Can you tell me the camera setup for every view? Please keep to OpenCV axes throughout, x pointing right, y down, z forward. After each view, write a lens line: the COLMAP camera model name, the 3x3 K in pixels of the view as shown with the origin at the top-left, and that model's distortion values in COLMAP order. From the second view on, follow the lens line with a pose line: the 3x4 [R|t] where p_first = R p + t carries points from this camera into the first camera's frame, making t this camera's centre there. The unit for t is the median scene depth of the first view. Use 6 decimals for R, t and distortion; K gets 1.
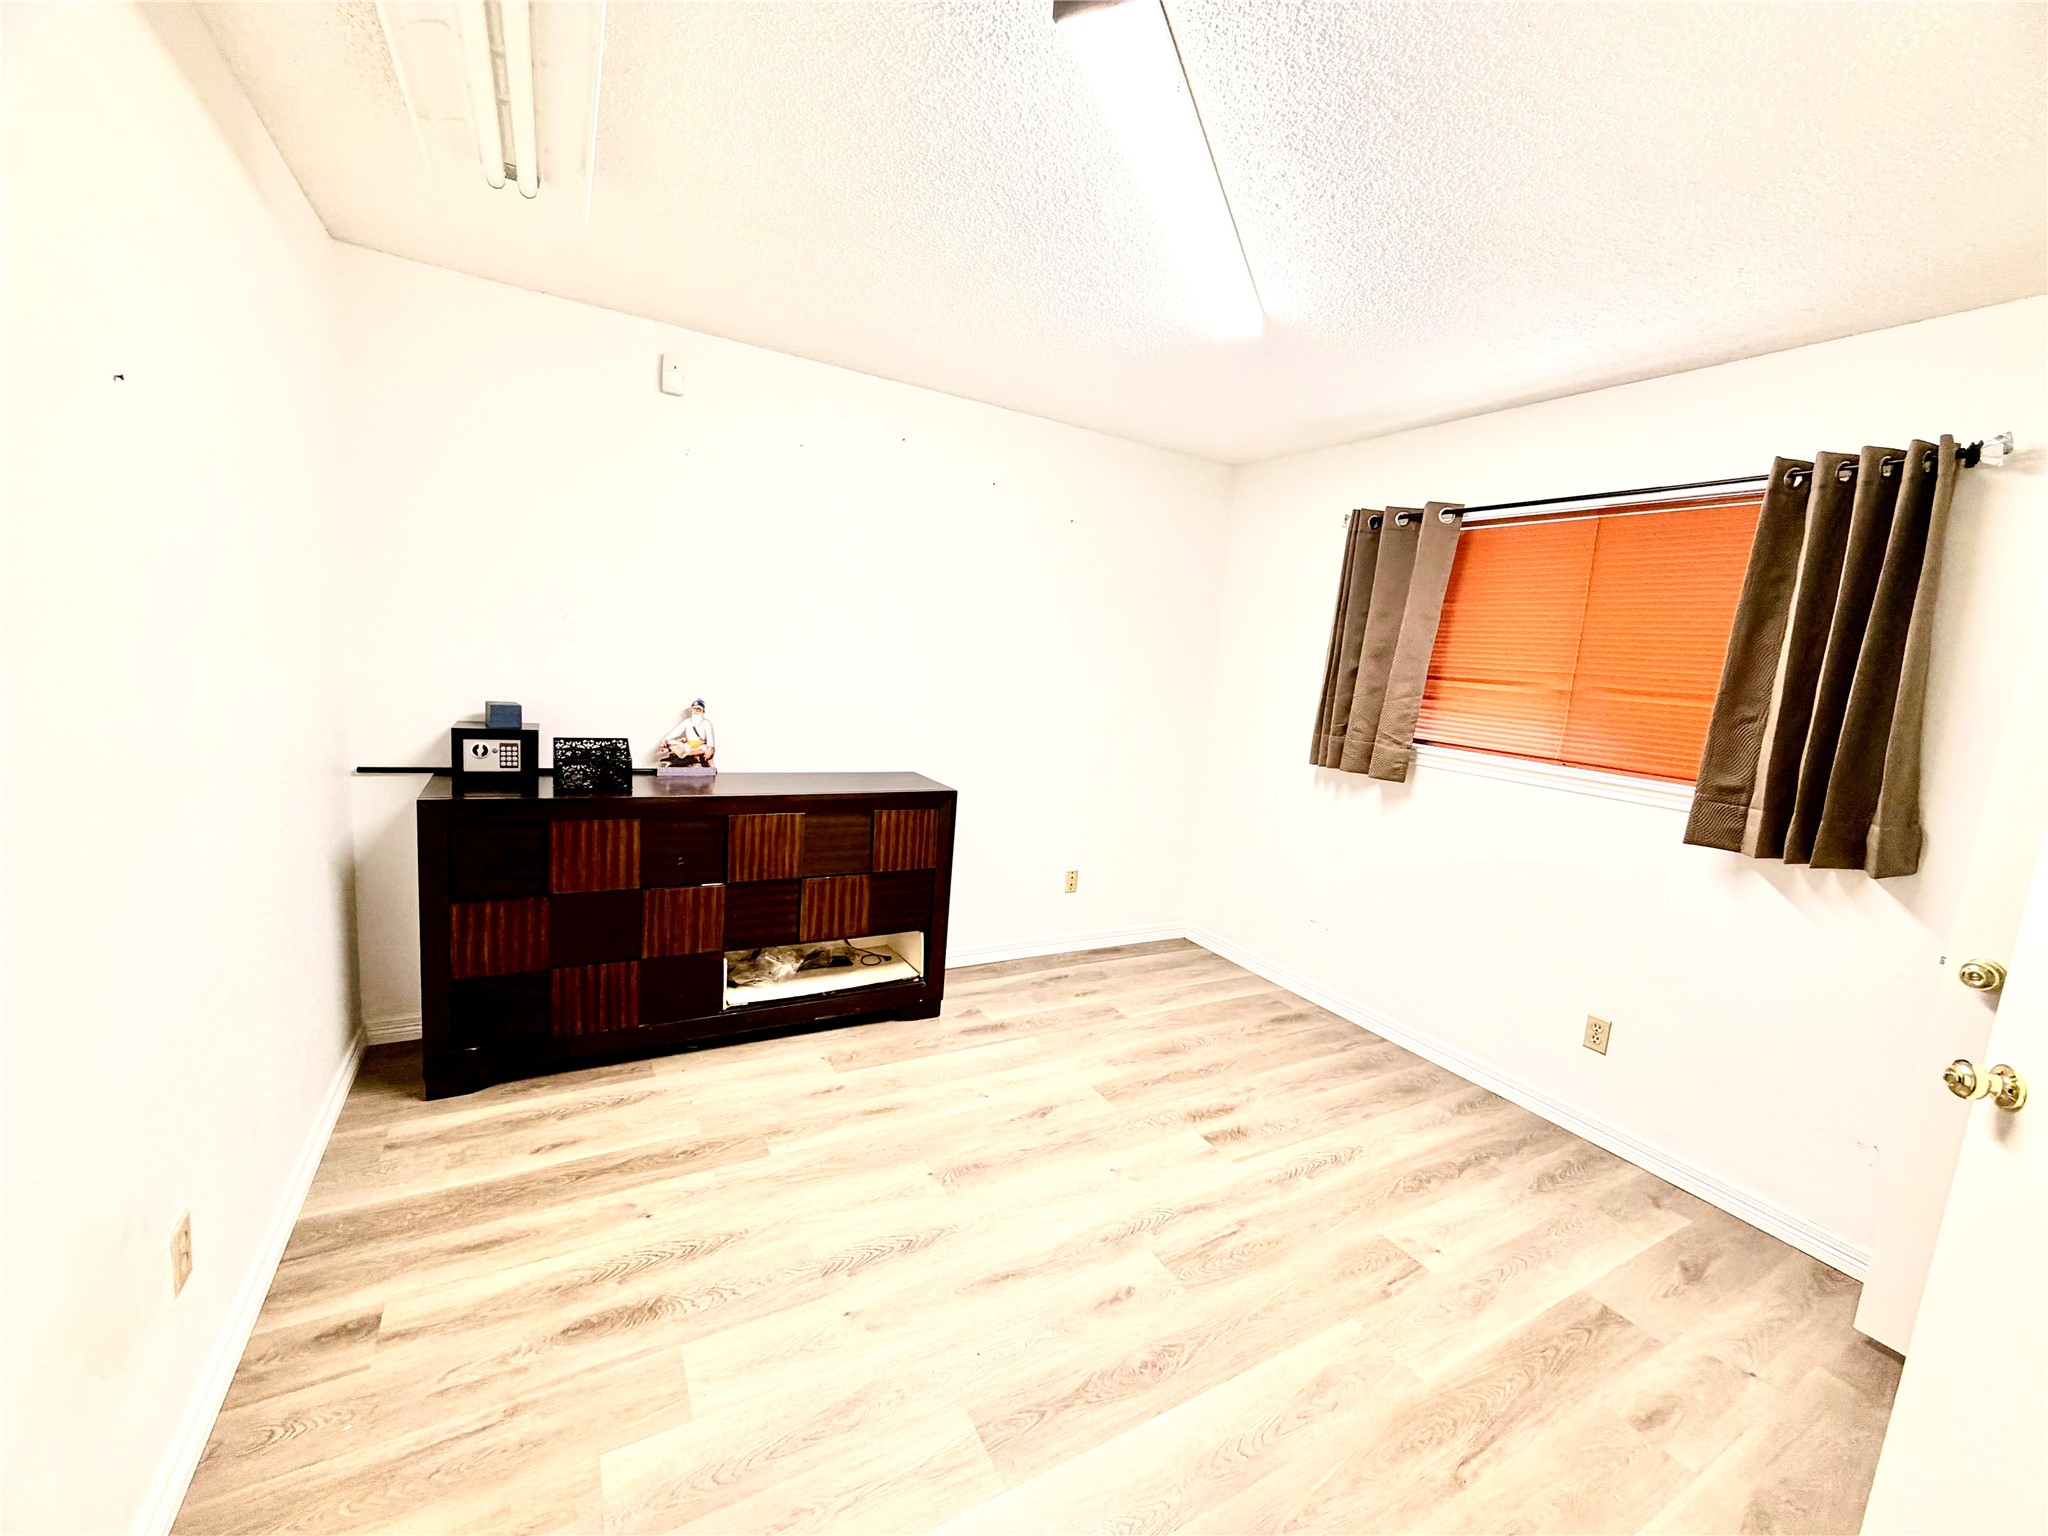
lens RADIAL K [[817.0, 0, 1023.4], [0, 817.0, 763.3], [0, 0, 1]] dist [0.001075, -0.000216]
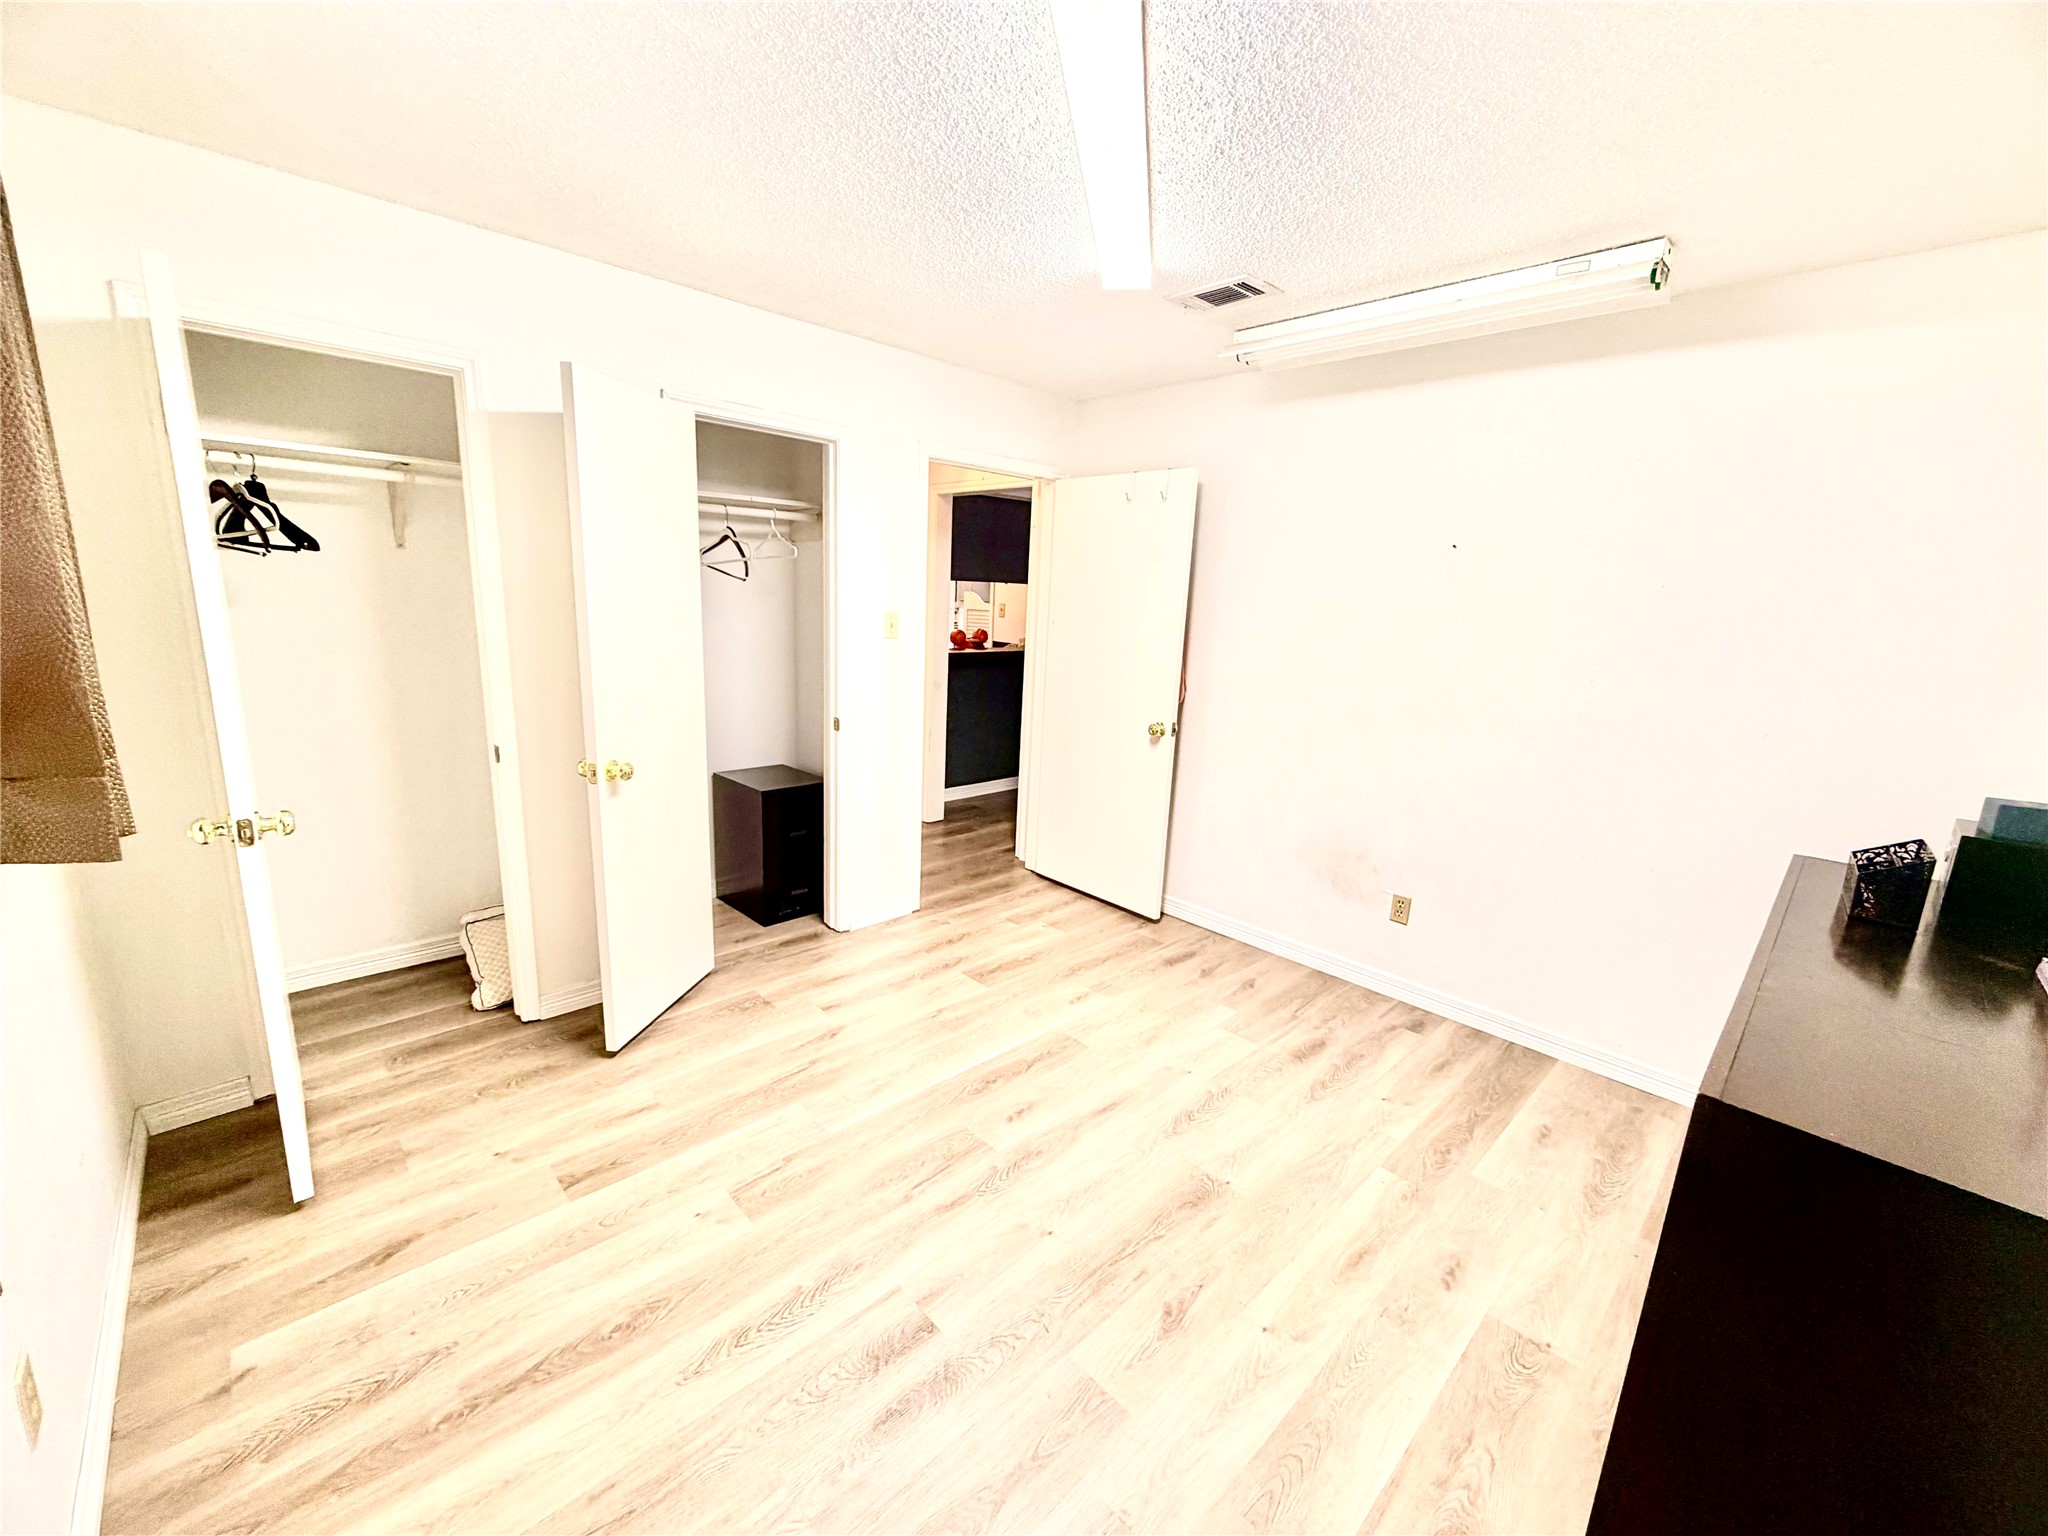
lens RADIAL K [[817.0, 0, 1021.6], [0, 817.0, 766.9], [0, 0, 1]] dist [0.001075, -0.000216]
pose [[-0.961665, -0.066581, -0.266021, 0.435990], [-0.153170, 0.935064, 0.319678, -0.238894], [0.227462, 0.348170, -0.909417, 1.764054]]
